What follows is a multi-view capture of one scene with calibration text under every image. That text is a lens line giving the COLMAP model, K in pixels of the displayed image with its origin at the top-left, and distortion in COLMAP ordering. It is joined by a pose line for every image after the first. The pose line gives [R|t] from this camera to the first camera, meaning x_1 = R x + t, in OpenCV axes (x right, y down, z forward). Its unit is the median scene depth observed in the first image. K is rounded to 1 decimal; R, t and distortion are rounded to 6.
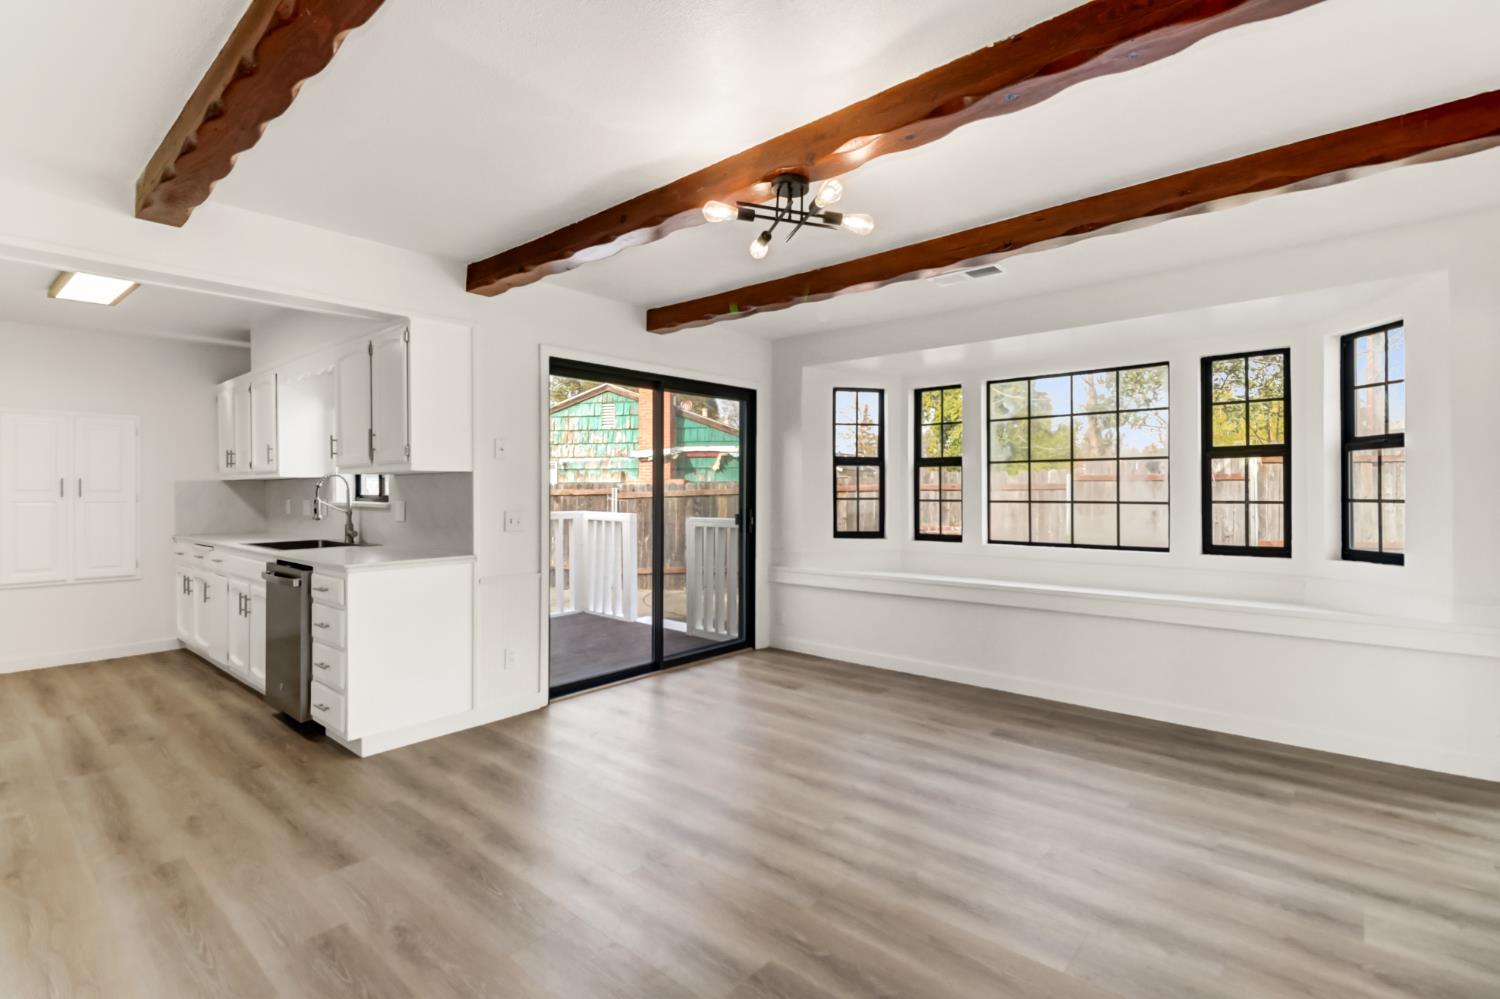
lens RADIAL K [[695.3, 0, 758.2], [0, 695.3, 489.5], [0, 0, 1]] dist [0.022629, -0.016851]
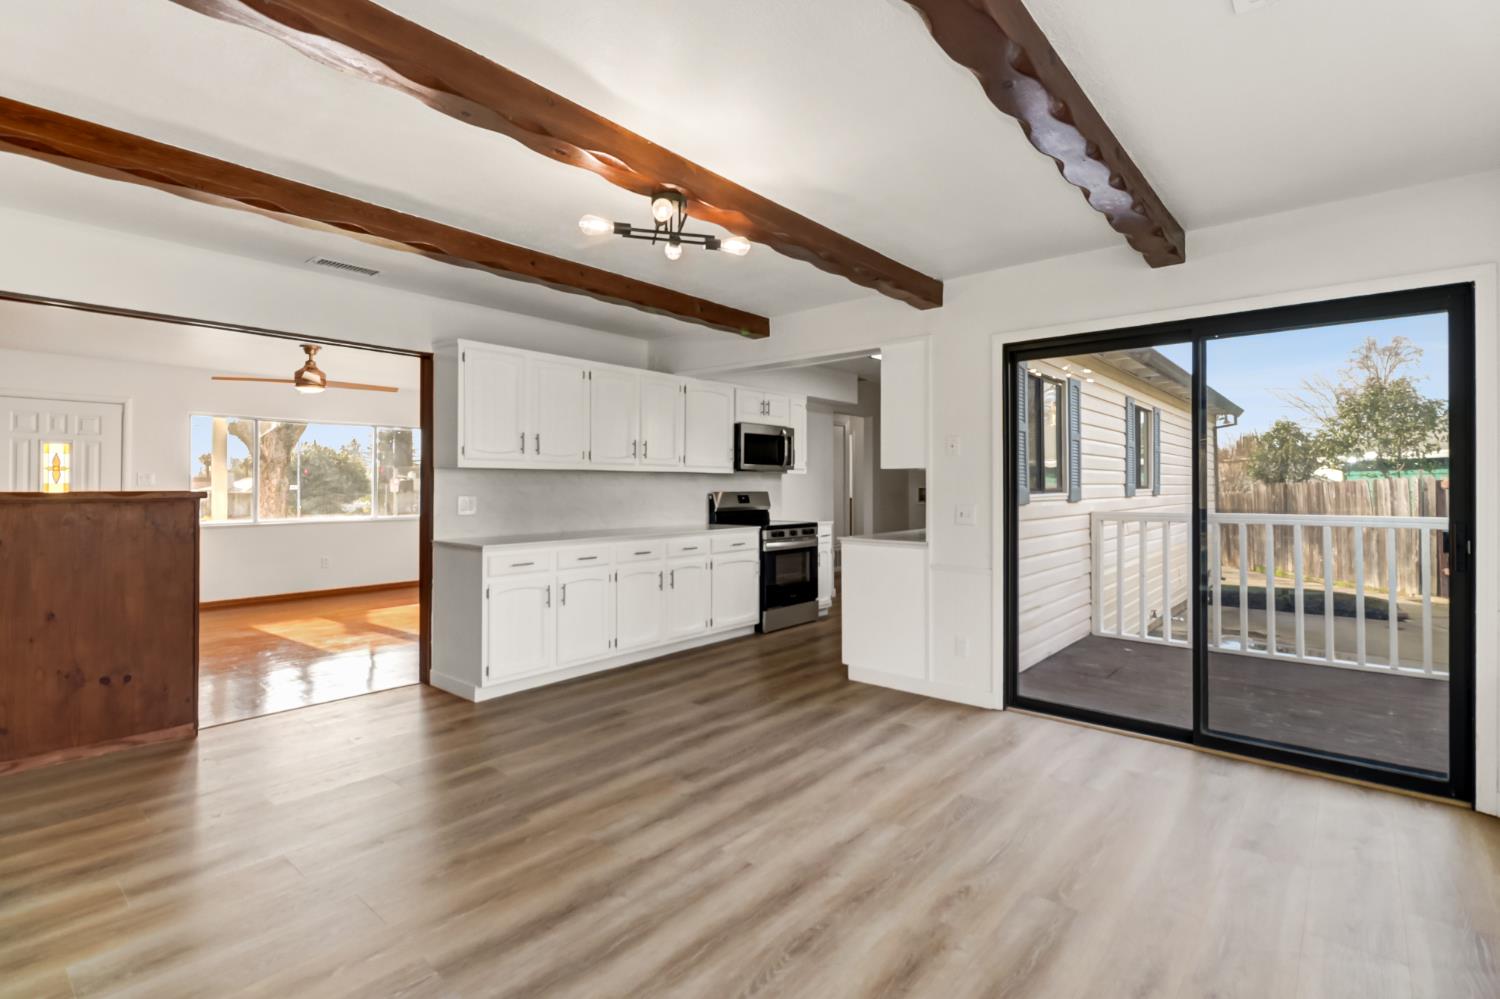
lens RADIAL K [[702.9, 0, 762.6], [0, 702.9, 485.6], [0, 0, 1]] dist [0.011439, -0.000154]
pose [[0.011013, 0.003324, -0.999934, 0.685360], [0.002370, 0.999992, 0.003350, -0.001914], [0.999937, -0.002406, 0.011005, 0.690500]]
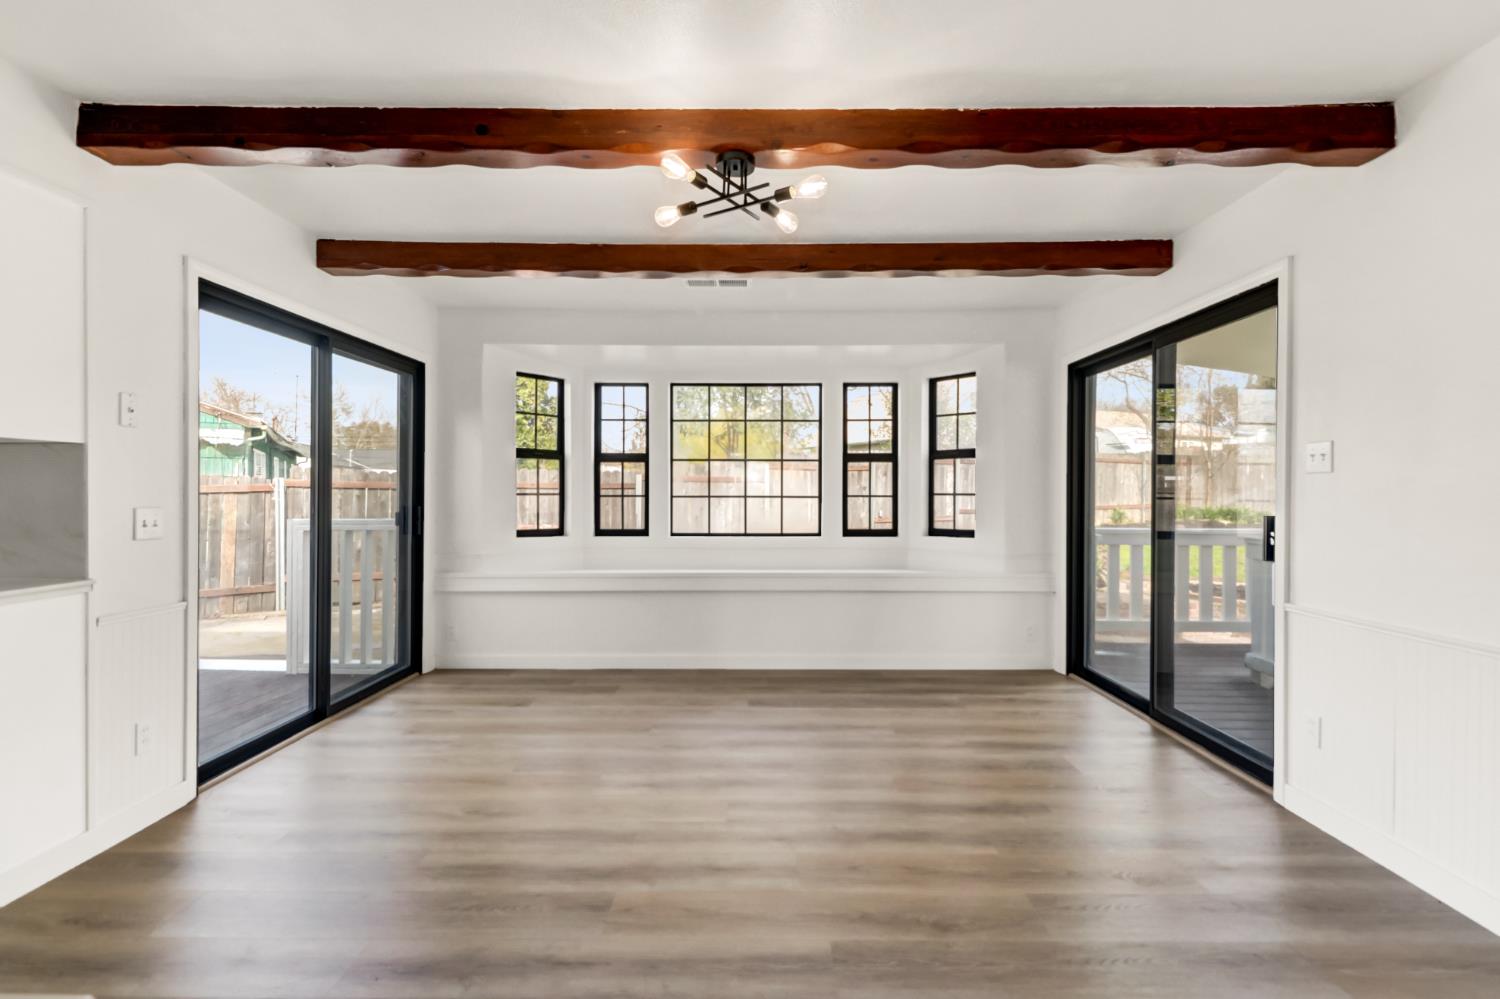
lens RADIAL K [[695.5, 0, 752.6], [0, 695.5, 497.1], [0, 0, 1]] dist [0.001145, -0.001125]
pose [[0.761554, 0.000117, 0.648102, -0.343207], [-0.005930, 0.999959, 0.006788, 0.013059], [-0.648075, -0.009013, 0.761523, 0.150133]]
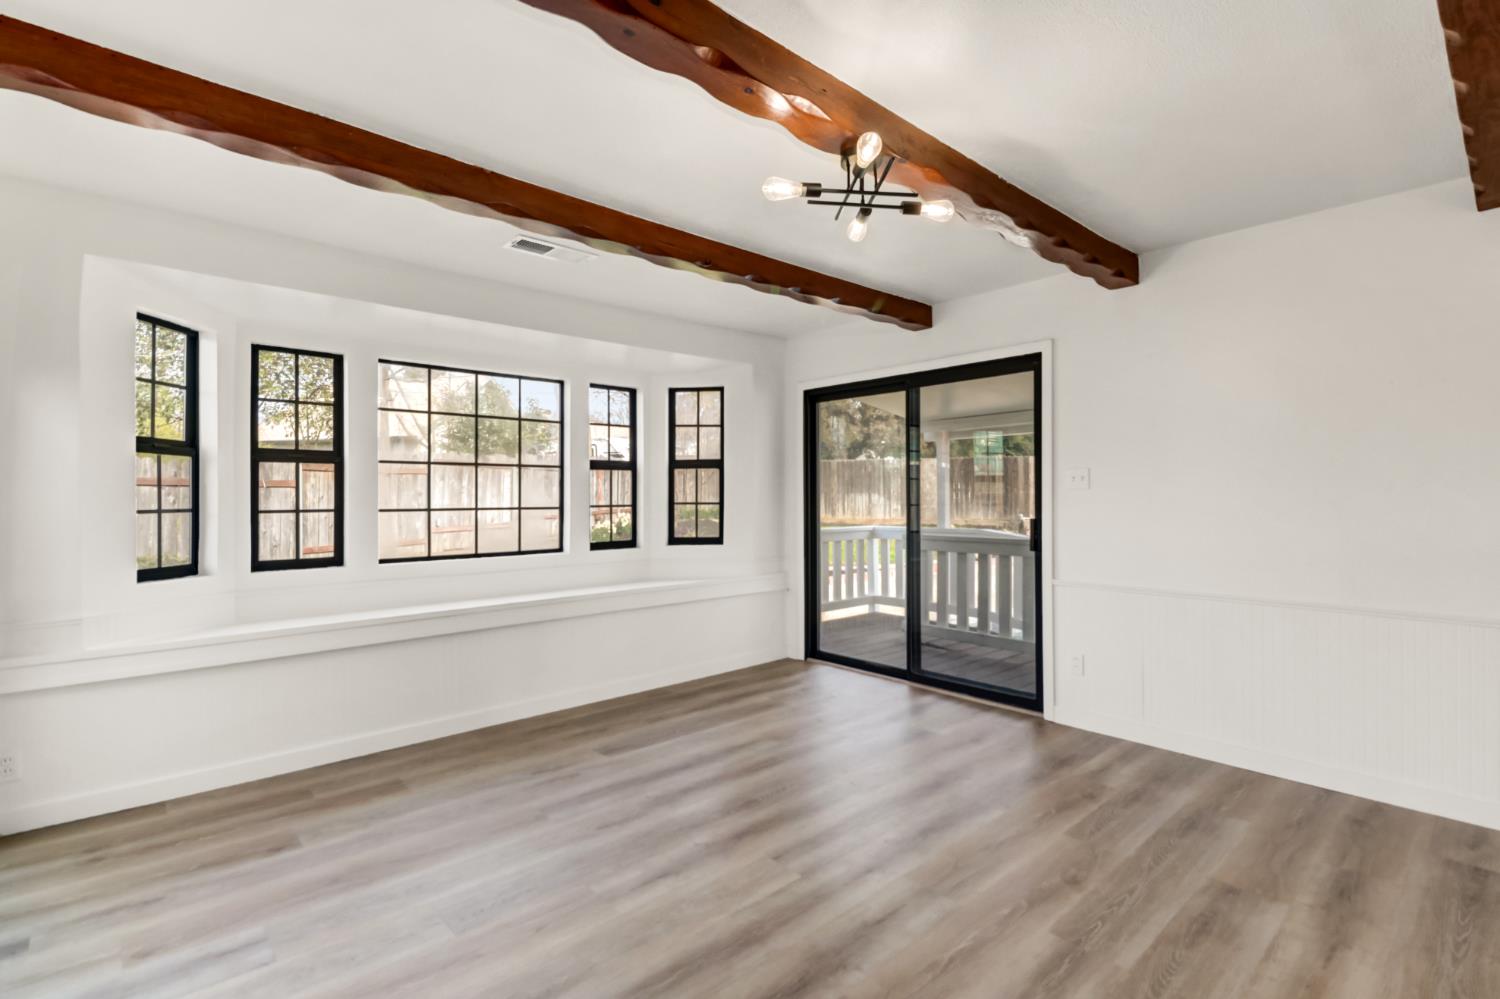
lens RADIAL K [[695.3, 0, 758.2], [0, 695.3, 489.5], [0, 0, 1]] dist [0.022629, -0.016851]
pose [[0.121870, 0.011529, 0.992479, -0.529775], [0.000691, 0.999931, -0.011701, 0.003643], [-0.992546, 0.002112, 0.121854, 0.623750]]
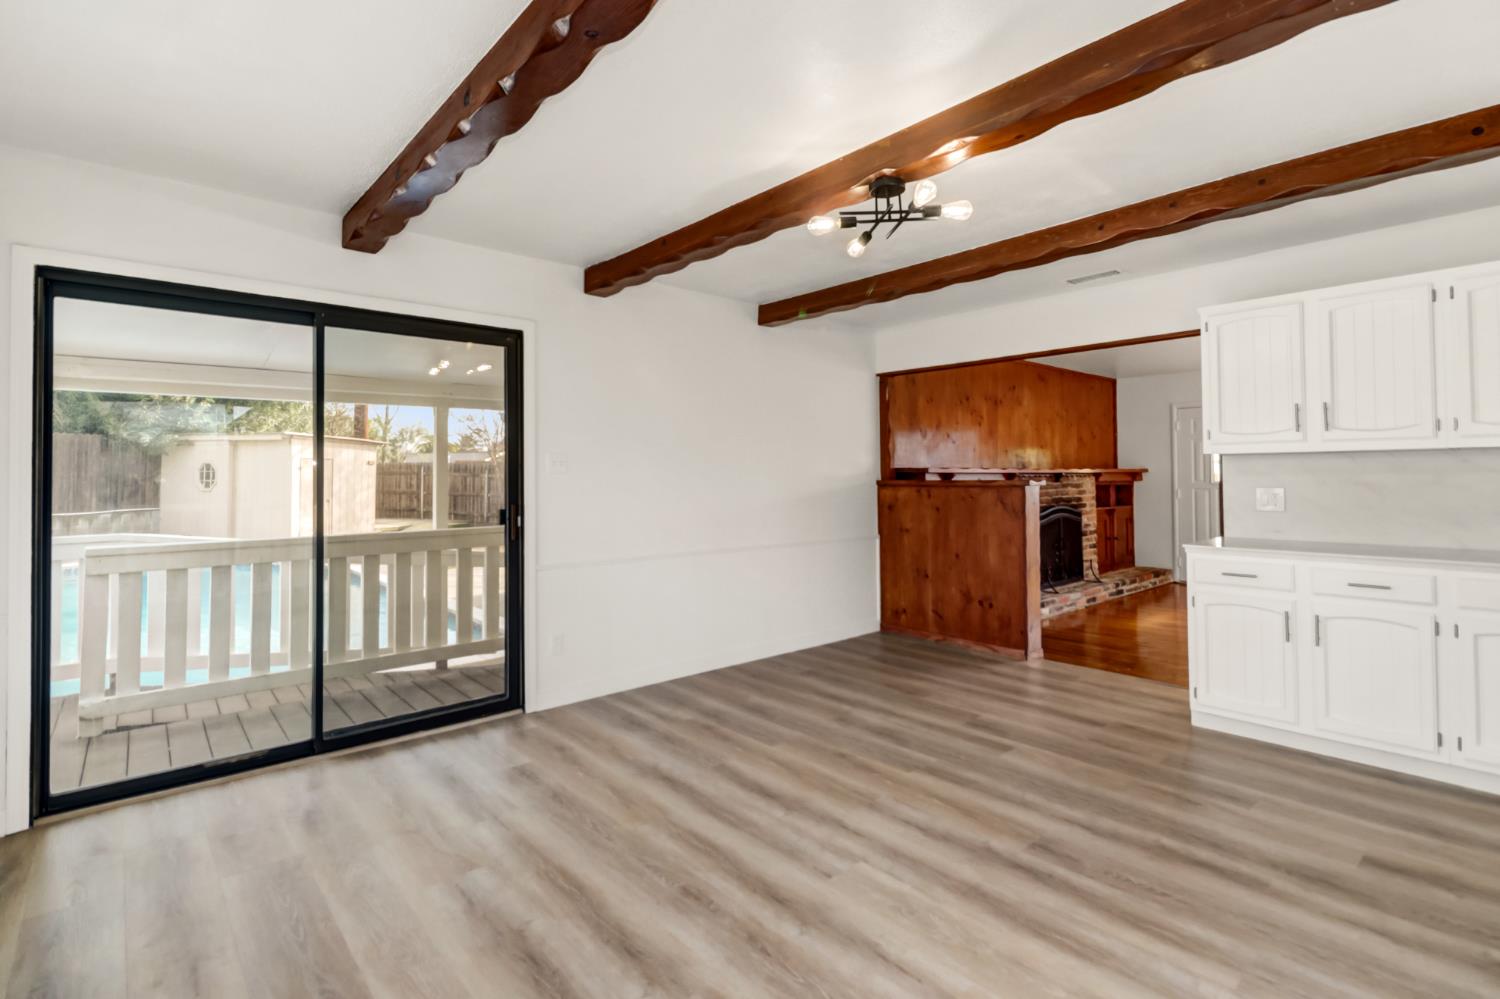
lens RADIAL K [[704.8, 0, 754.7], [0, 704.8, 472.7], [0, 0, 1]] dist [0.023558, -0.016014]
pose [[-0.990829, 0.009178, 0.134813, 0.066966], [0.007837, 0.999914, -0.010472, 0.002063], [-0.134897, -0.009320, -0.990816, 1.262160]]
